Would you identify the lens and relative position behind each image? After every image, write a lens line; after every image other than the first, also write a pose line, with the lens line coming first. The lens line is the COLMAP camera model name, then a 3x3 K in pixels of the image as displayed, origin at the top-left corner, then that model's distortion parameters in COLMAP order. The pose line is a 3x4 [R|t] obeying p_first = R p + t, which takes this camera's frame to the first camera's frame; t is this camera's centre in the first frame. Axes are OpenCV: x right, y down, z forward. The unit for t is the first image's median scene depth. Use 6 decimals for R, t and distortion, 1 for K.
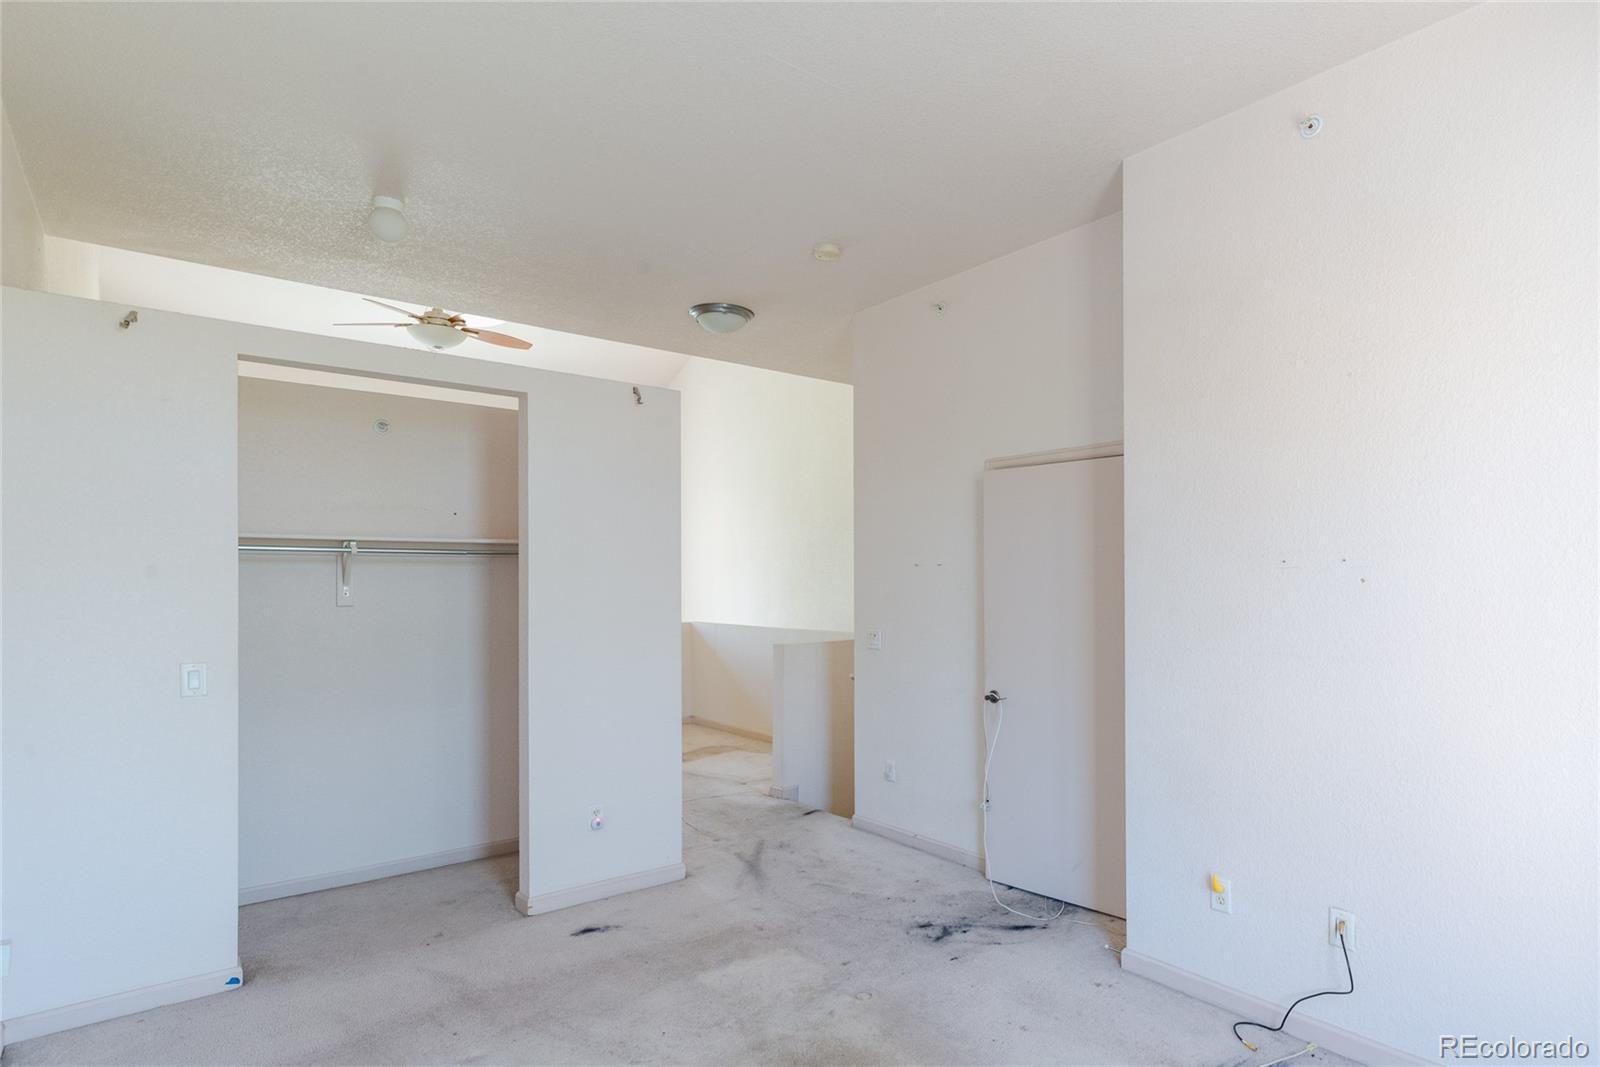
lens RADIAL K [[840.9, 0, 920.0], [0, 840.9, 576.2], [0, 0, 1]] dist [0.000642, 0.000166]
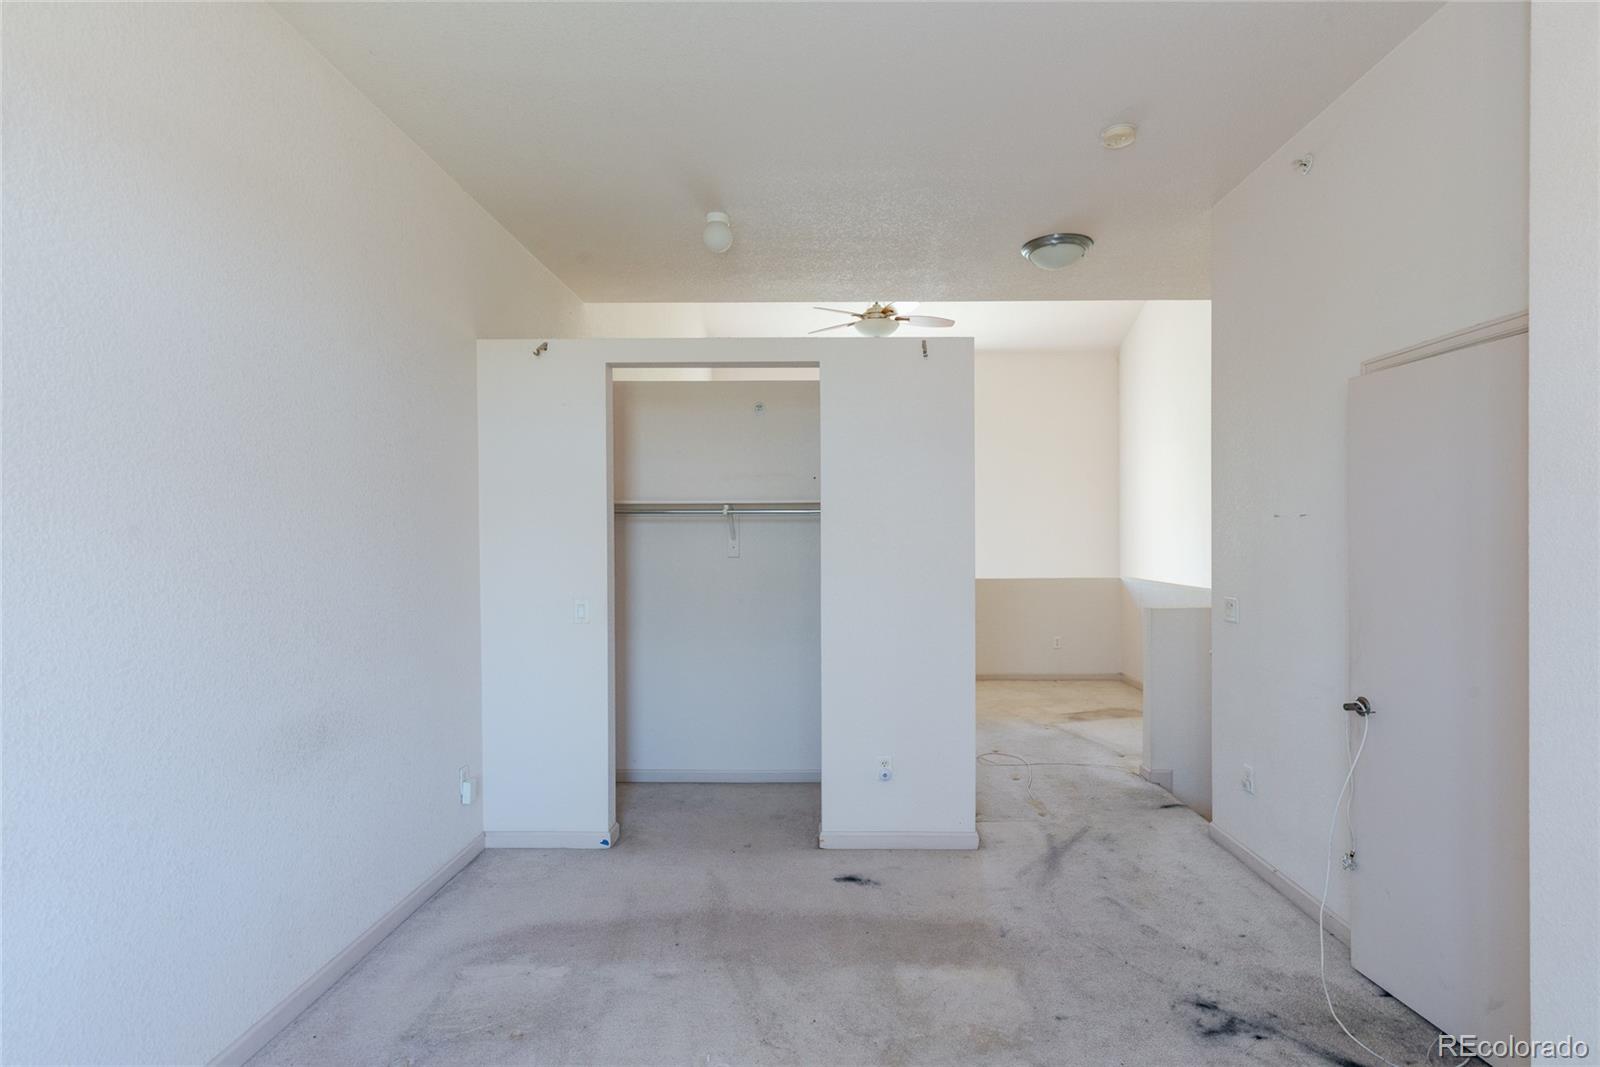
lens RADIAL K [[781.6, 0, 824.4], [0, 781.6, 539.9], [0, 0, 1]] dist [0.004813, 0.001013]
pose [[0.749576, 0.002979, -0.661911, 0.182707], [0.005584, 0.999926, 0.010824, -0.001365], [0.661895, -0.011810, 0.749504, 0.235079]]
